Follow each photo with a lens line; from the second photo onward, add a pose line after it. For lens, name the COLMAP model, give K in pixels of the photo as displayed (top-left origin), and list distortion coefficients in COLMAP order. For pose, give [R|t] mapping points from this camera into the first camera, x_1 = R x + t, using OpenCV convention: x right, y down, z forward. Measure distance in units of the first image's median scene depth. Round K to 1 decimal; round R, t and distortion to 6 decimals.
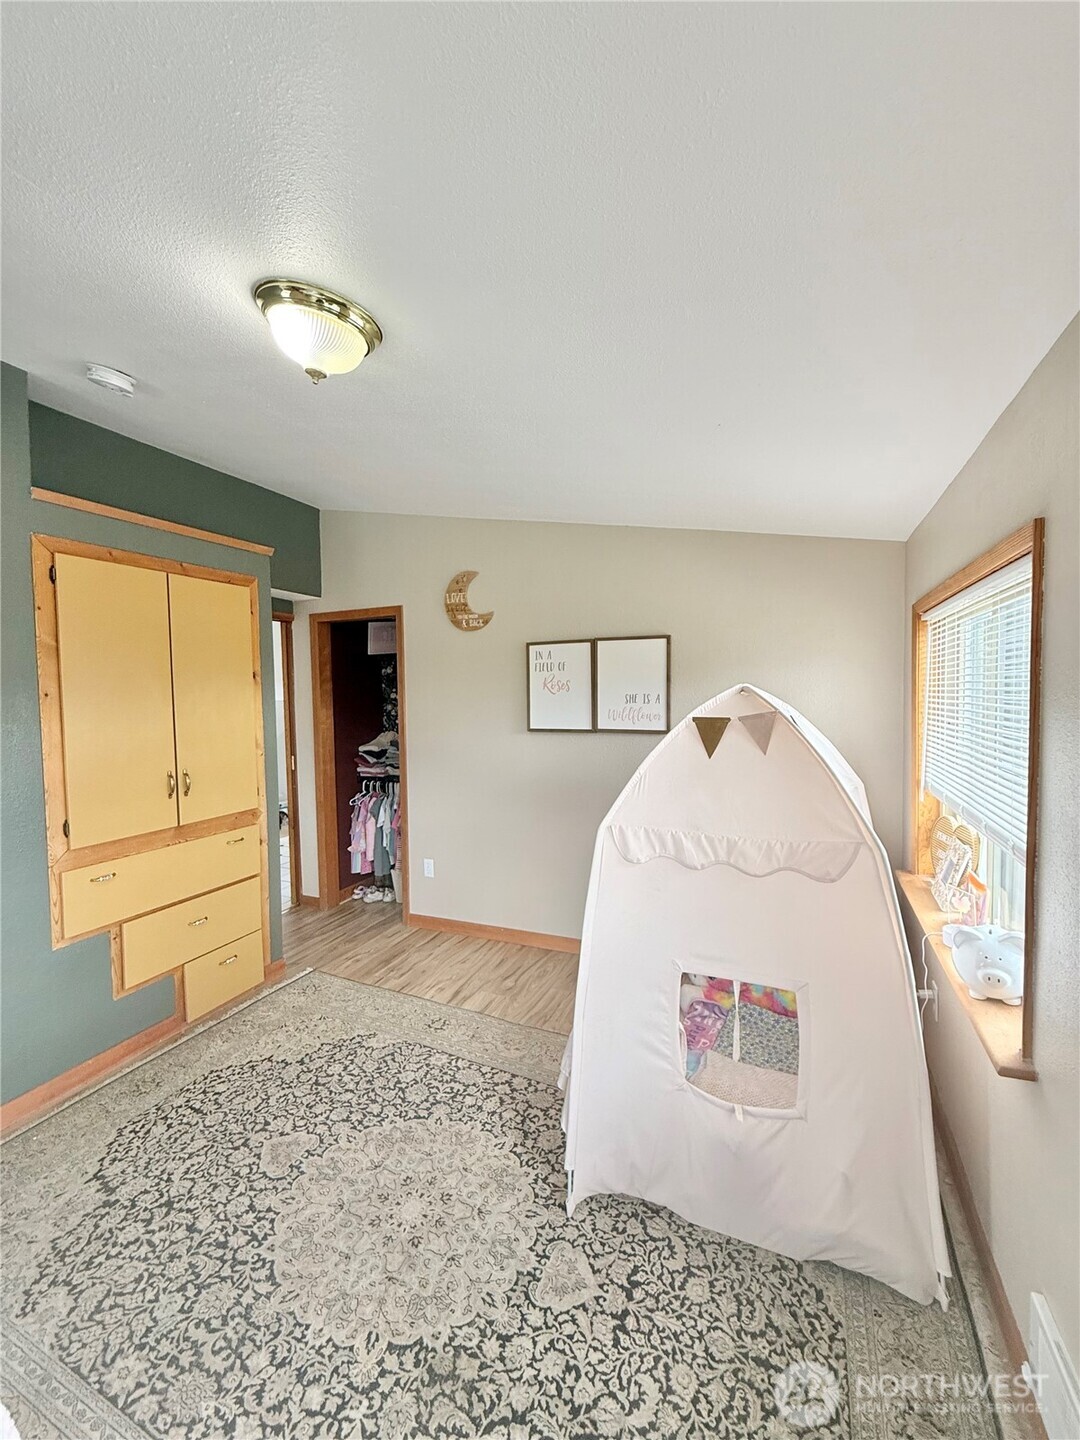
lens RADIAL K [[573.1, 0, 541.0], [0, 573.1, 714.5], [0, 0, 1]] dist [-0.000276, 0.000030]
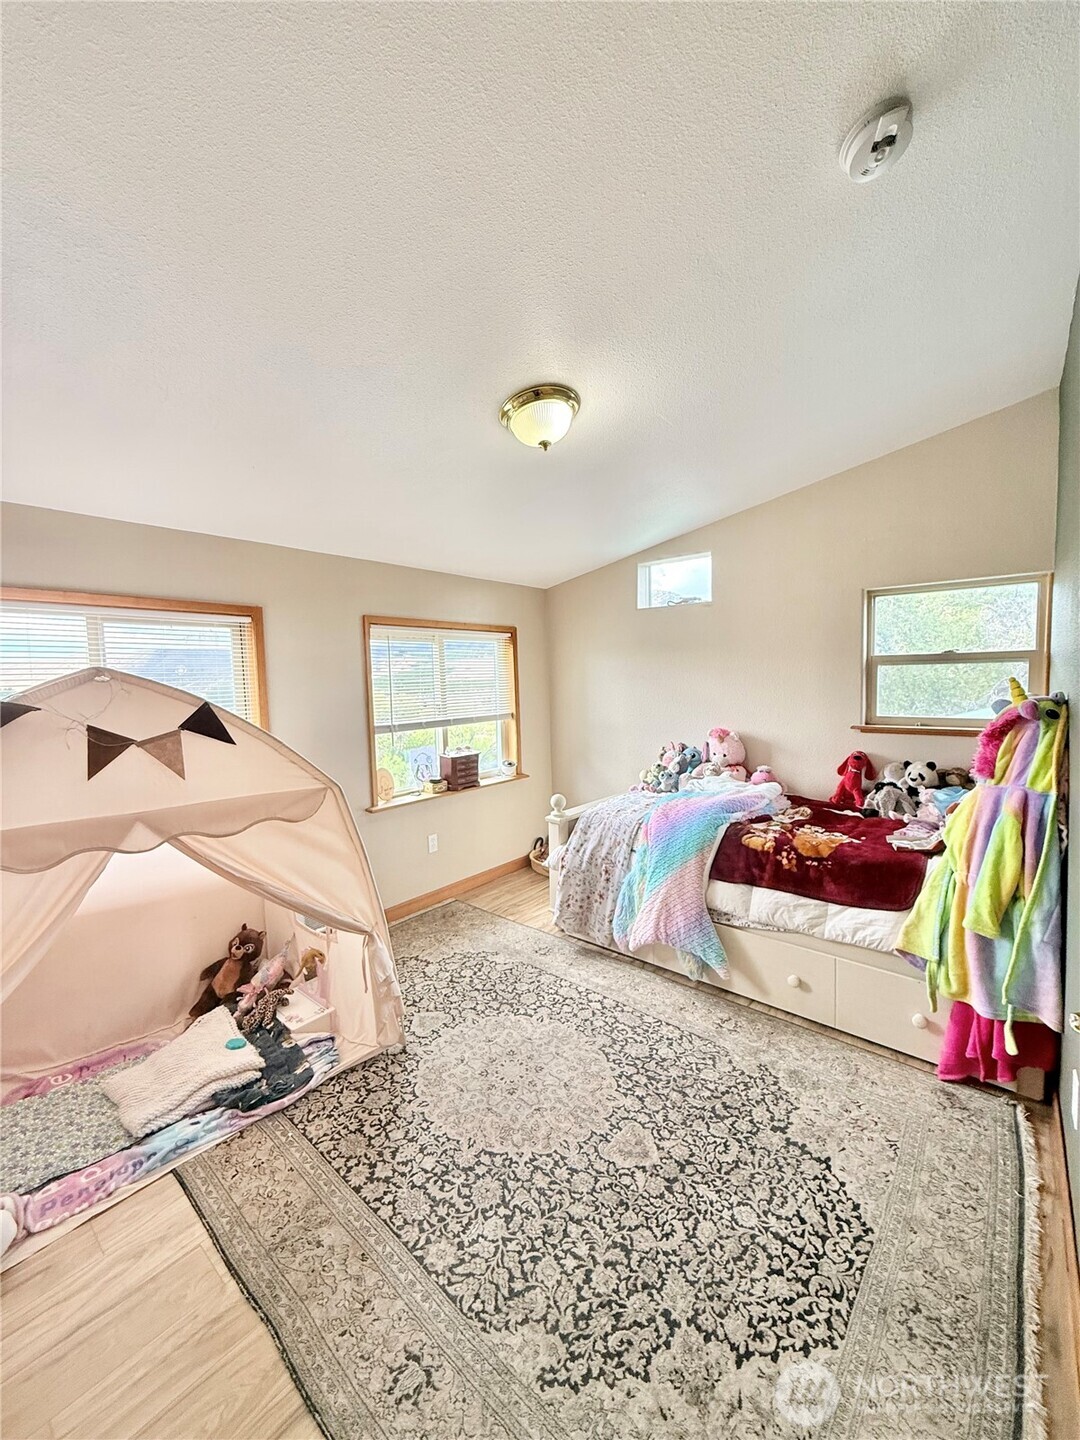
lens RADIAL K [[573.1, 0, 541.0], [0, 573.1, 714.5], [0, 0, 1]] dist [-0.000276, 0.000030]
pose [[-0.962537, 0.017042, 0.270615, -0.521680], [0.045658, 0.993959, 0.099806, -0.037414], [-0.267279, 0.108423, -0.957500, 1.705979]]
